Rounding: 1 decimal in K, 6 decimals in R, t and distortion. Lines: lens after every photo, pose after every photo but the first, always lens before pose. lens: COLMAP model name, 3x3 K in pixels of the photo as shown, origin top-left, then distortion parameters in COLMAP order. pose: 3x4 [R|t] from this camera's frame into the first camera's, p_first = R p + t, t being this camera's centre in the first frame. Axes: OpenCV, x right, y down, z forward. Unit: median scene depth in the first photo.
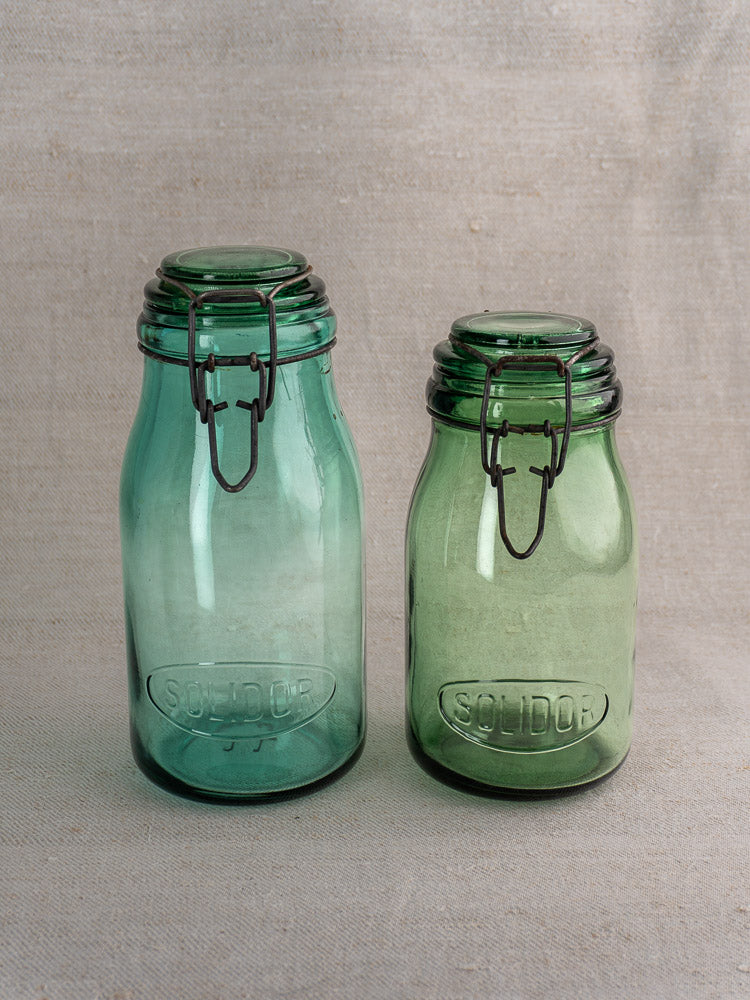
lens RADIAL K [[1513.4, 0, 379.4], [0, 1513.4, 456.8], [0, 0, 1]] dist [-0.007702, 0.138222]
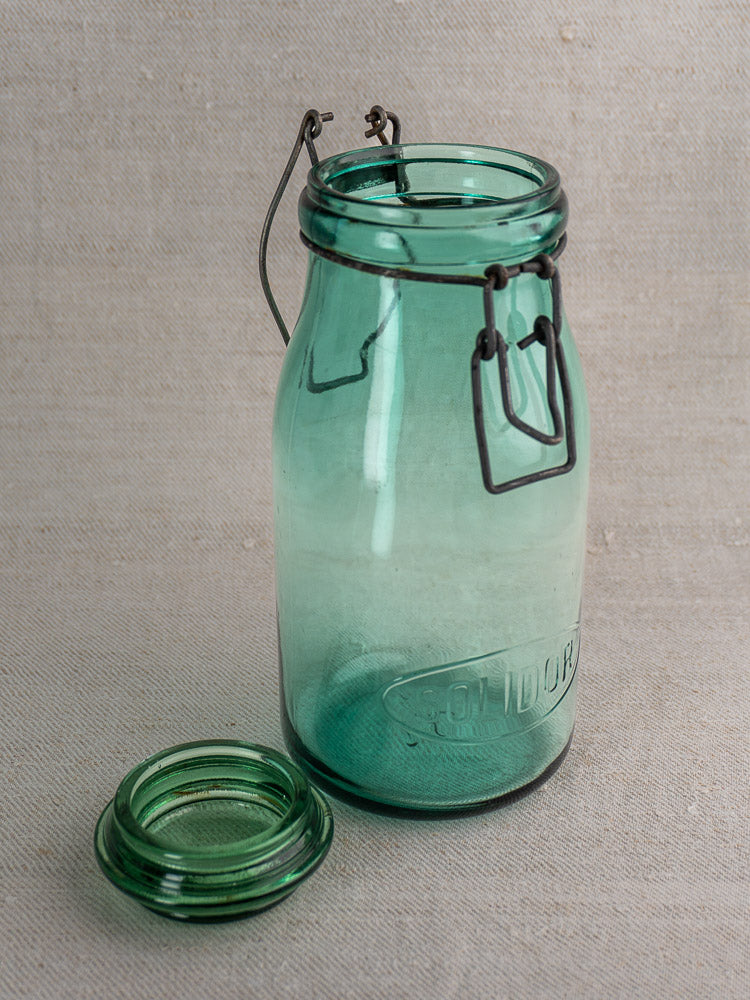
lens RADIAL K [[1550.7, 0, 382.1], [0, 1550.7, 483.2], [0, 0, 1]] dist [0.017483, 0.098281]
pose [[0.998993, 0.019196, -0.040545, 0.004368], [-0.011936, 0.984983, 0.172240, -0.061287], [0.043242, -0.171583, 0.984220, 0.166278]]
